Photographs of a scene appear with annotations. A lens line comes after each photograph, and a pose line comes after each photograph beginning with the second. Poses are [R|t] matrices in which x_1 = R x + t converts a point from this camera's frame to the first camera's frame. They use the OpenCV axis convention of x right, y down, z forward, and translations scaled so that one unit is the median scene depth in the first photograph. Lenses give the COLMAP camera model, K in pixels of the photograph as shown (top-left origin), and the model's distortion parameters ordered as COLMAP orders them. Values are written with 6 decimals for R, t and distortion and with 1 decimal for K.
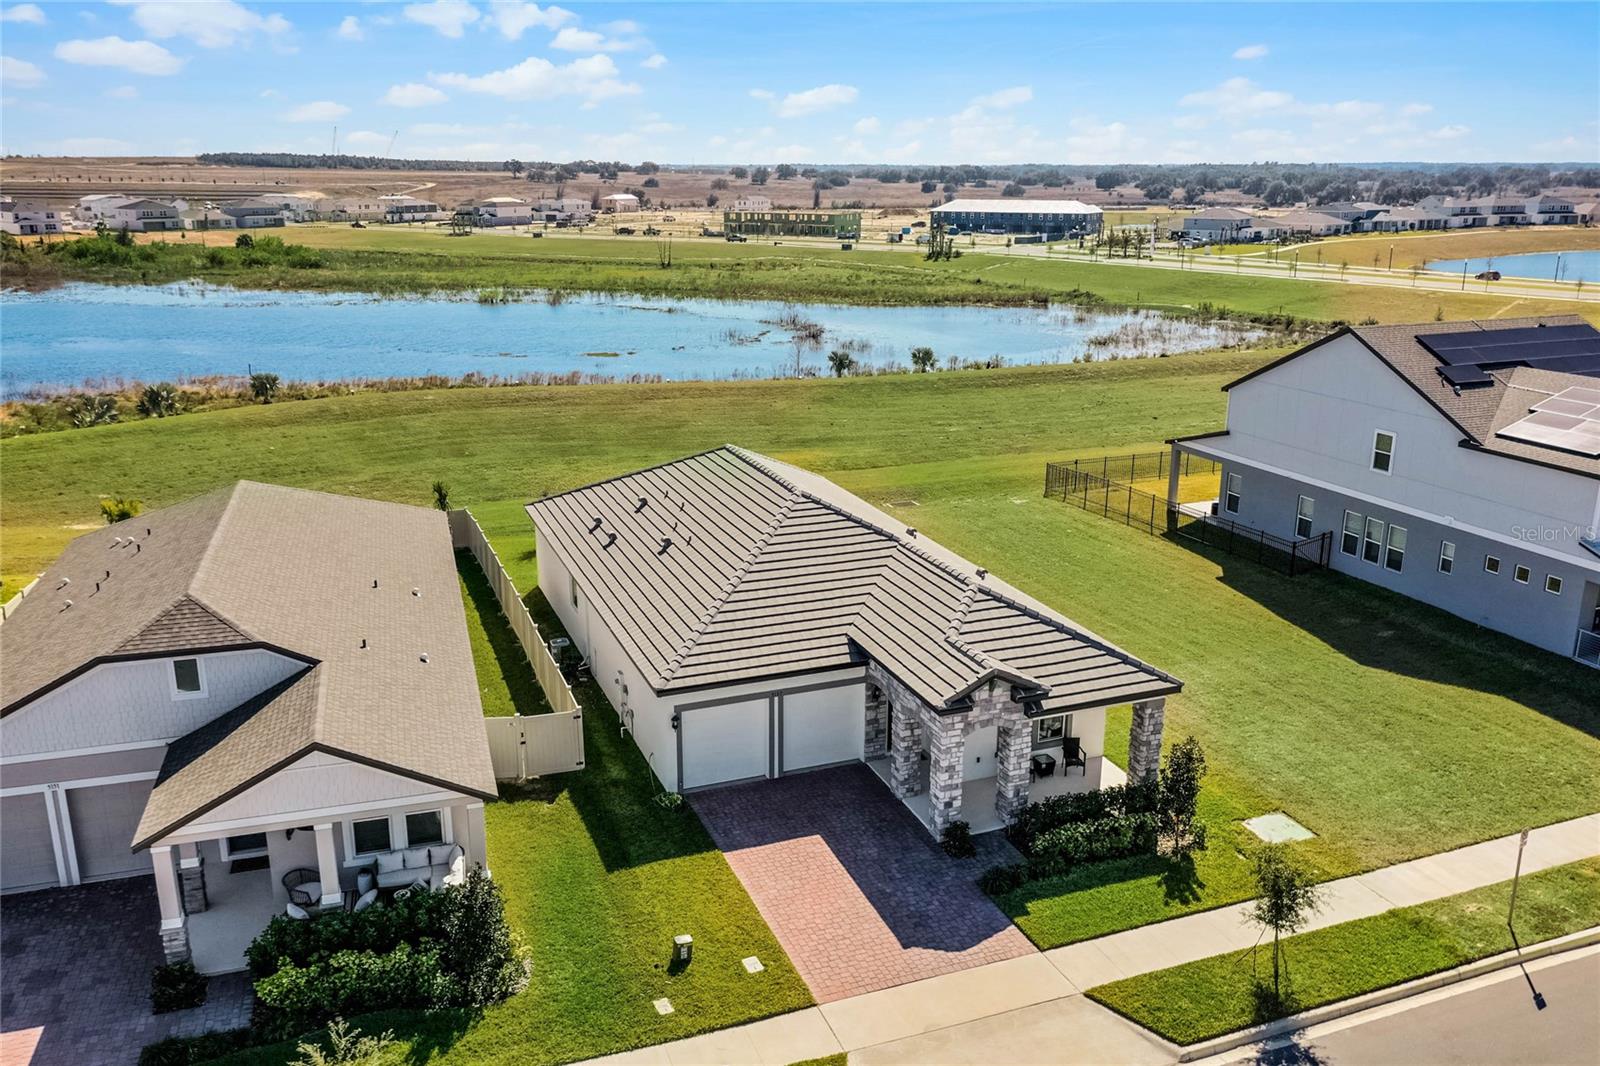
lens RADIAL K [[1266.2, 0, 797.4], [0, 1266.2, 537.1], [0, 0, 1]] dist [0.011161, -0.002436]
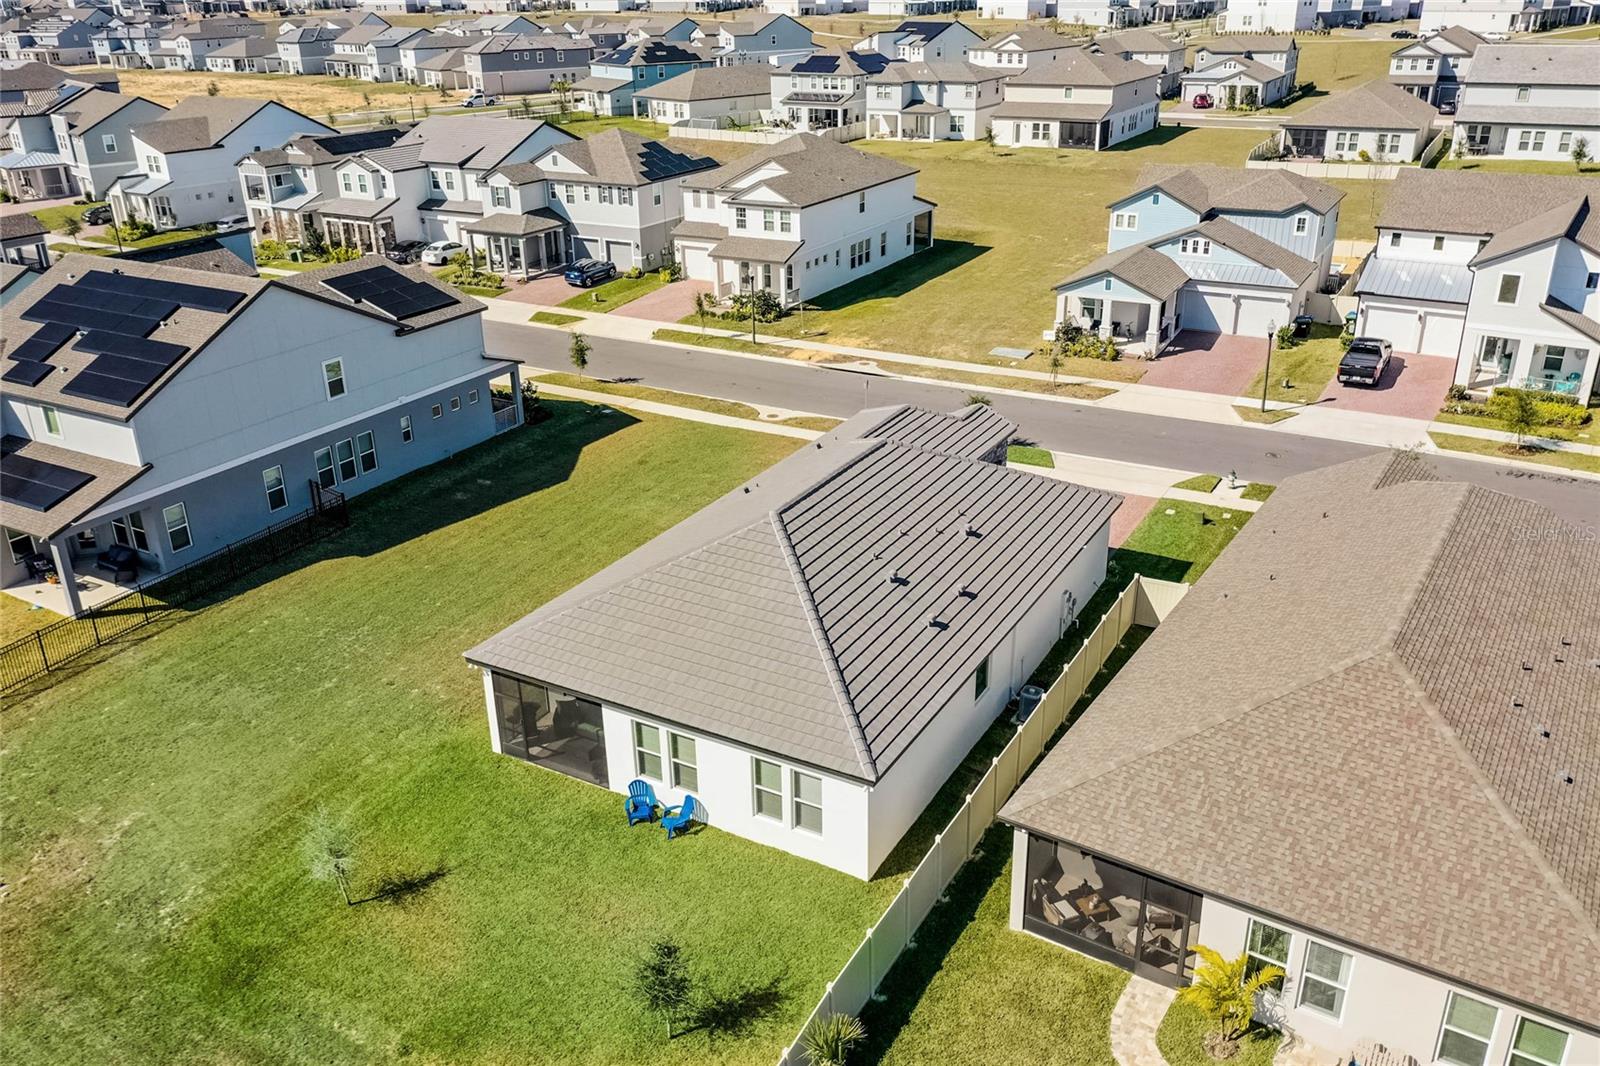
lens RADIAL K [[1266.2, 0, 797.4], [0, 1266.2, 537.1], [0, 0, 1]] dist [0.011161, -0.002436]
pose [[-0.628163, -0.304625, 0.715971, -0.567683], [0.232941, 0.804344, 0.546598, -0.436559], [-0.742395, 0.510131, -0.434299, 1.199551]]
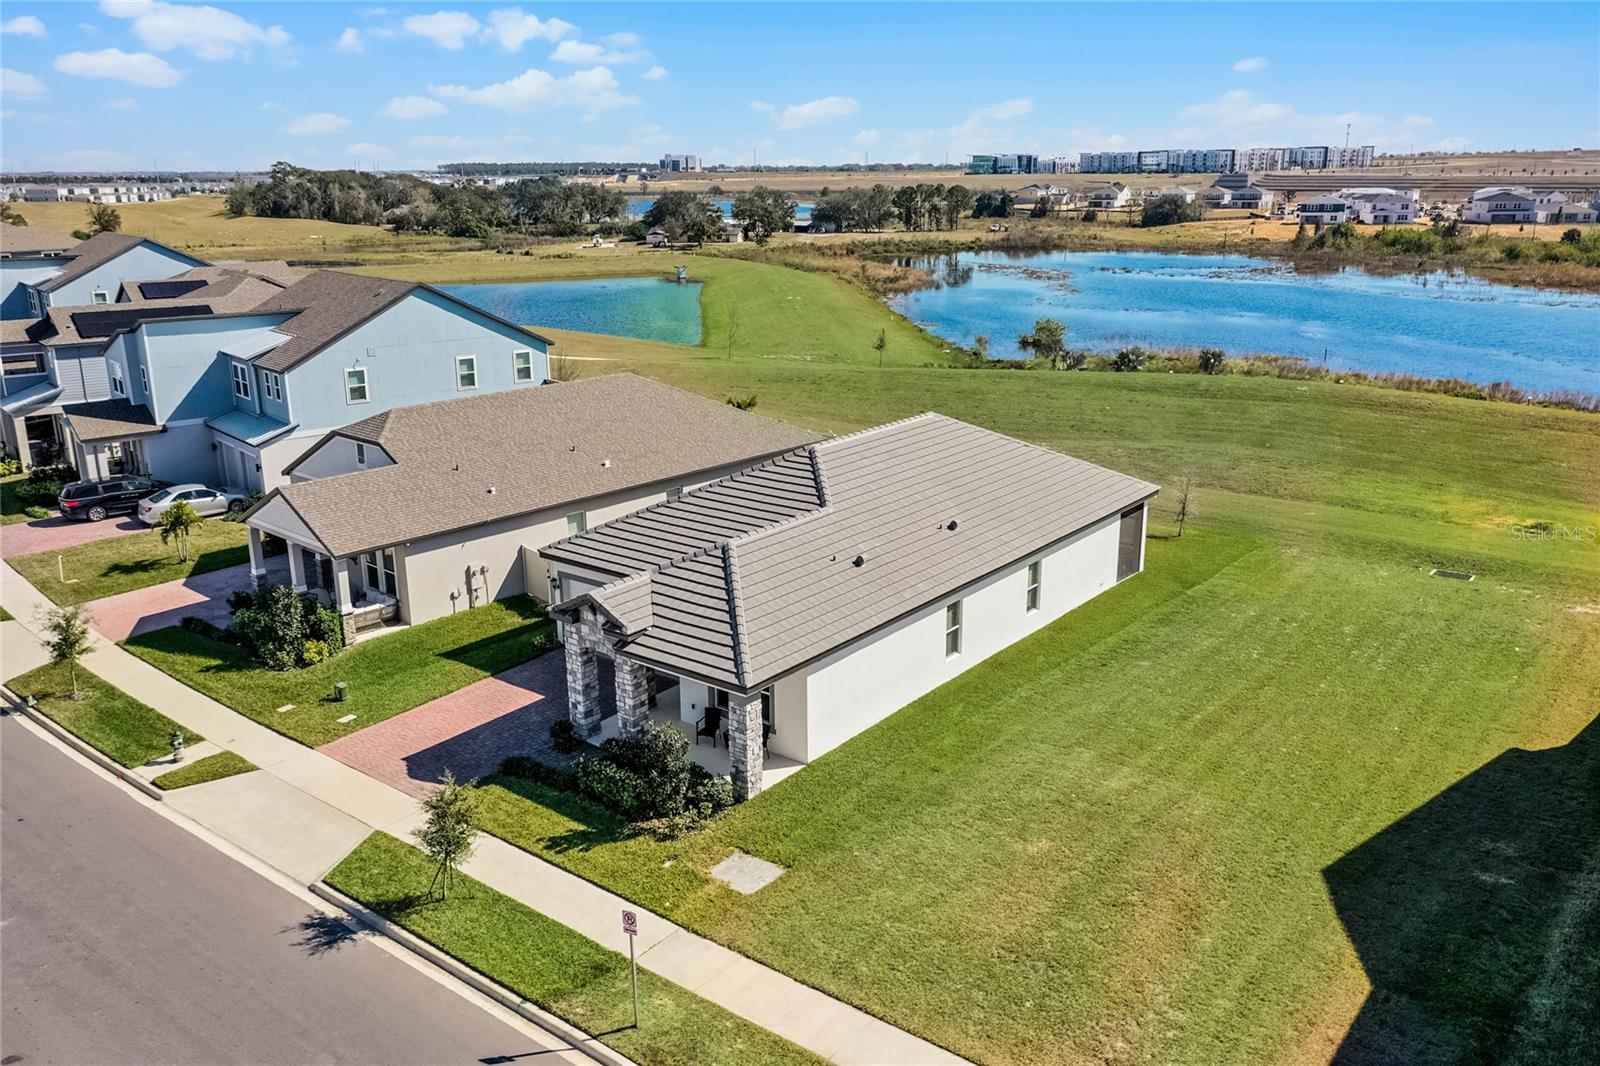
lens RADIAL K [[1266.2, 0, 797.4], [0, 1266.2, 537.1], [0, 0, 1]] dist [0.011161, -0.002436]
pose [[0.501925, 0.232581, -0.833053, 0.683709], [-0.229484, 0.964456, 0.131001, -0.075775], [0.833911, 0.125419, 0.537459, 0.335165]]
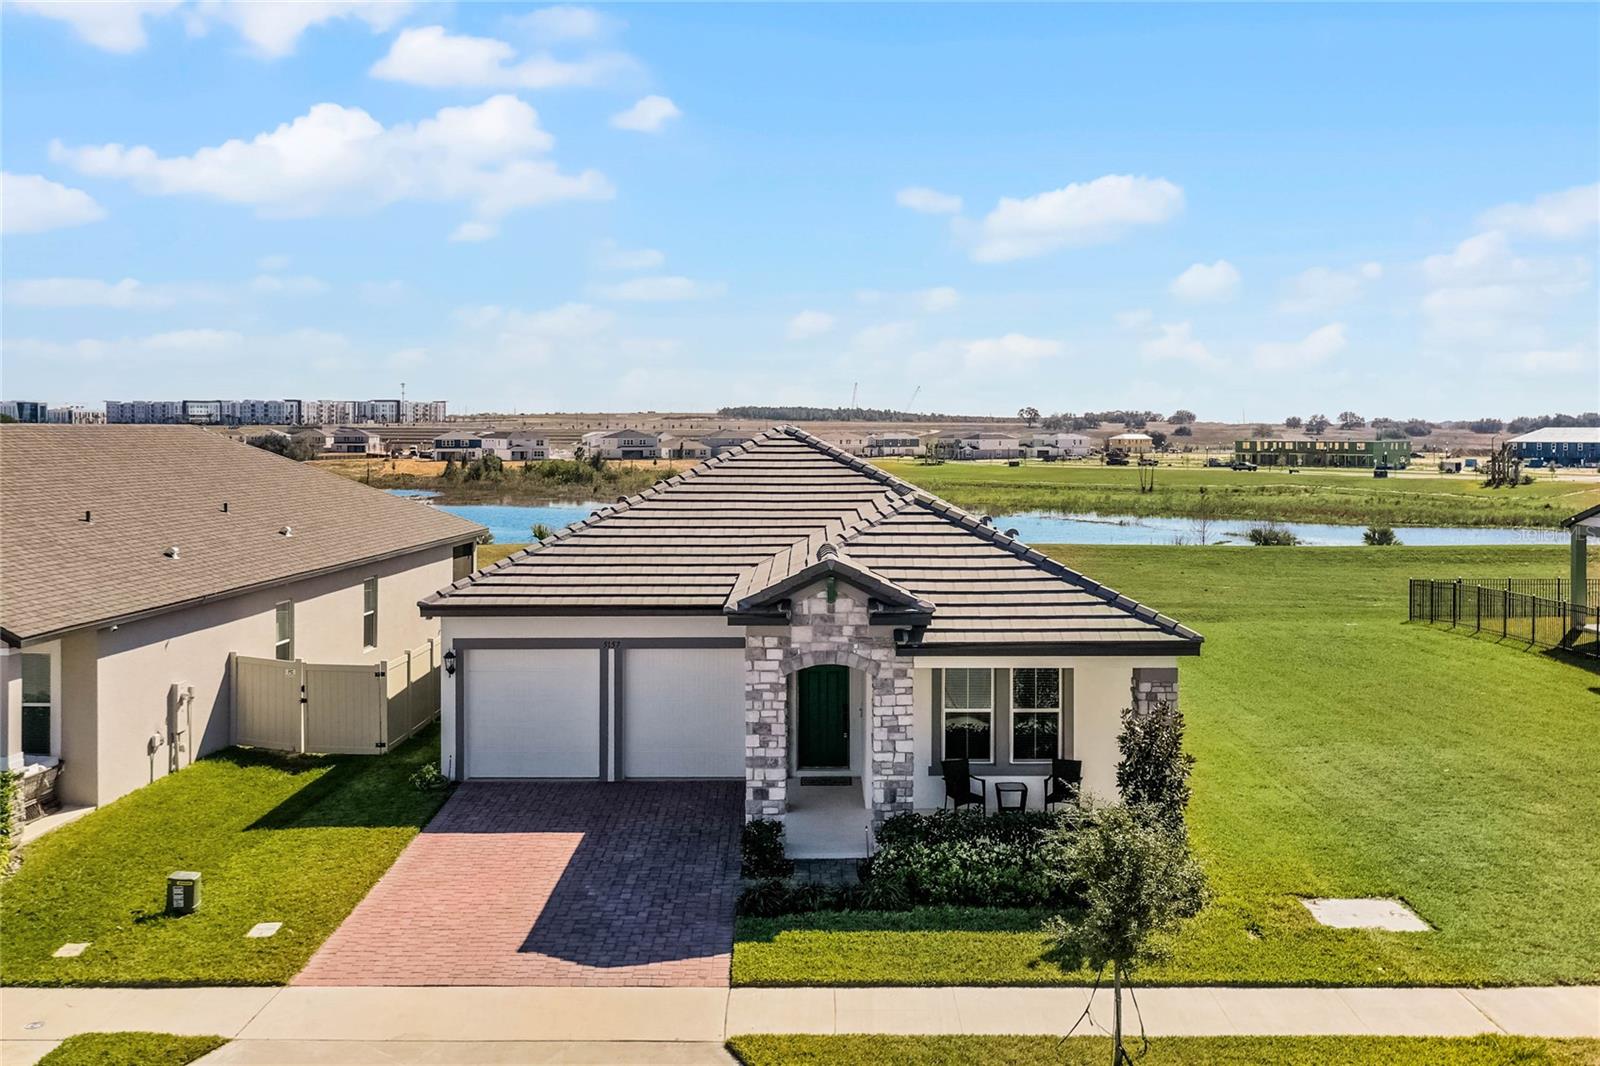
lens RADIAL K [[1471.6, 0, 832.2], [0, 1471.6, 447.5], [0, 0, 1]] dist [0.008242, 0.002041]
pose [[0.936656, 0.002336, -0.350243, 0.244422], [-0.096232, 0.963210, -0.250931, 0.138503], [0.336772, 0.268741, 0.902421, 0.203345]]
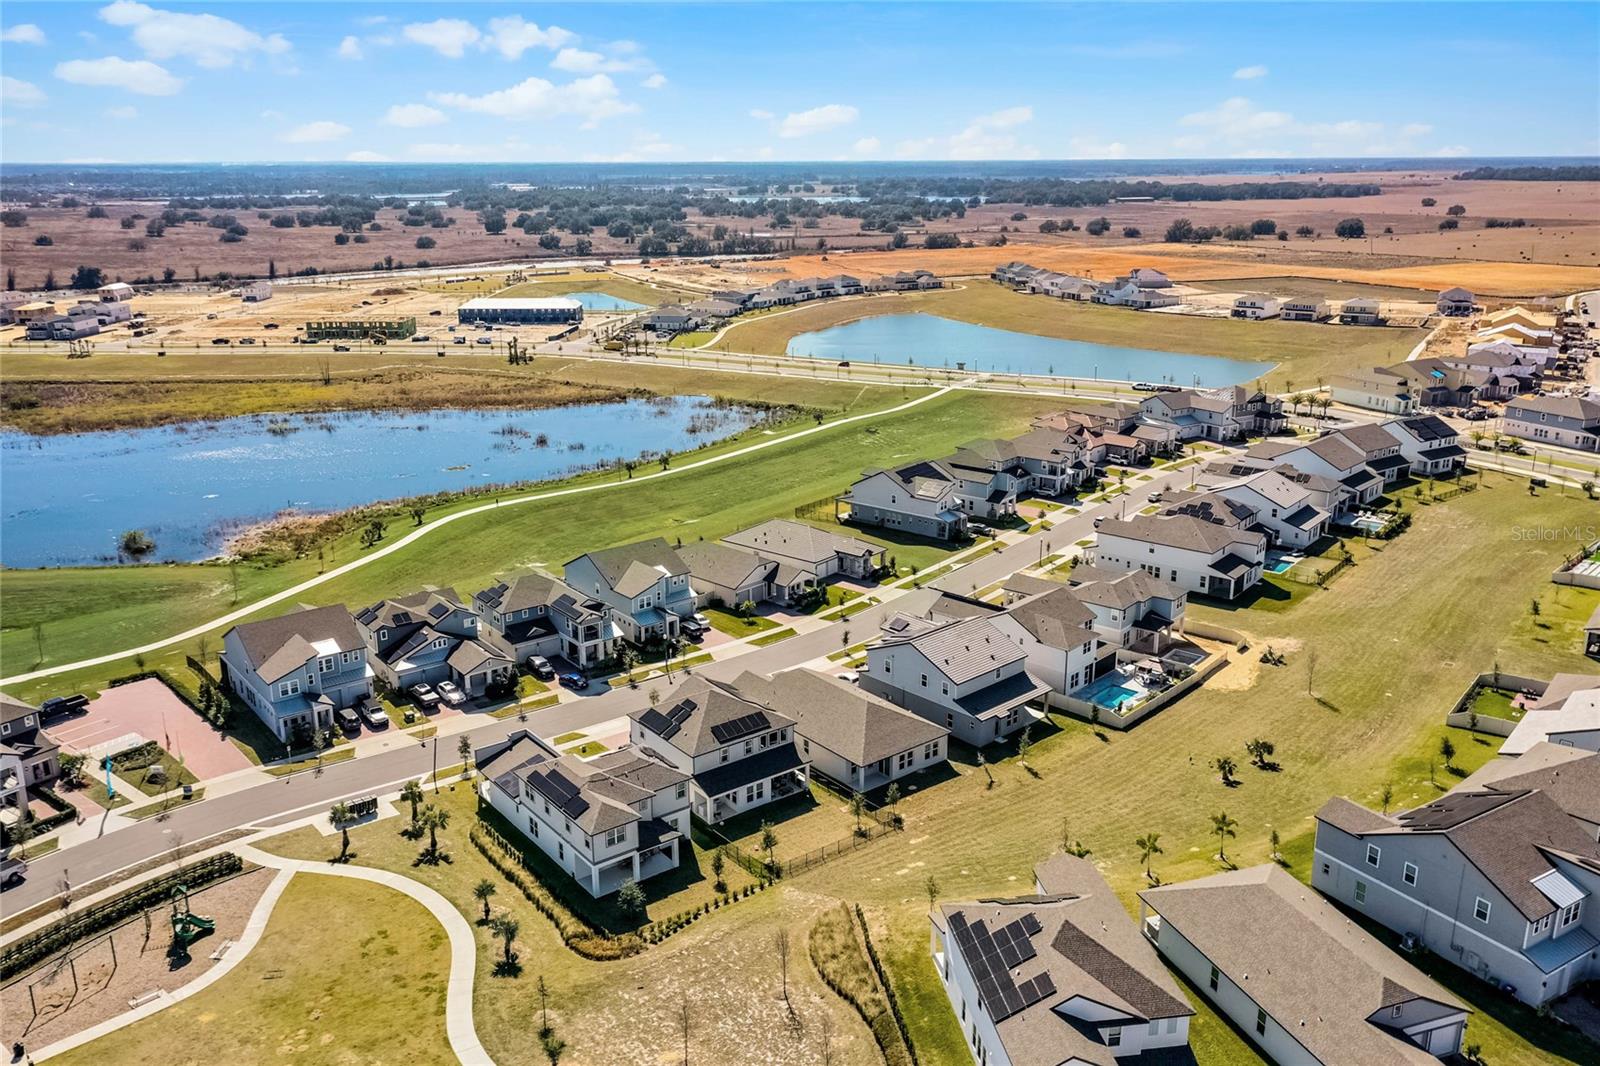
lens RADIAL K [[1266.2, 0, 797.4], [0, 1266.2, 537.1], [0, 0, 1]] dist [0.011161, -0.002436]
pose [[0.871689, -0.143035, 0.468722, -1.871787], [0.140666, 0.989238, 0.040276, -0.156513], [-0.469438, 0.030825, 0.882427, -2.668837]]
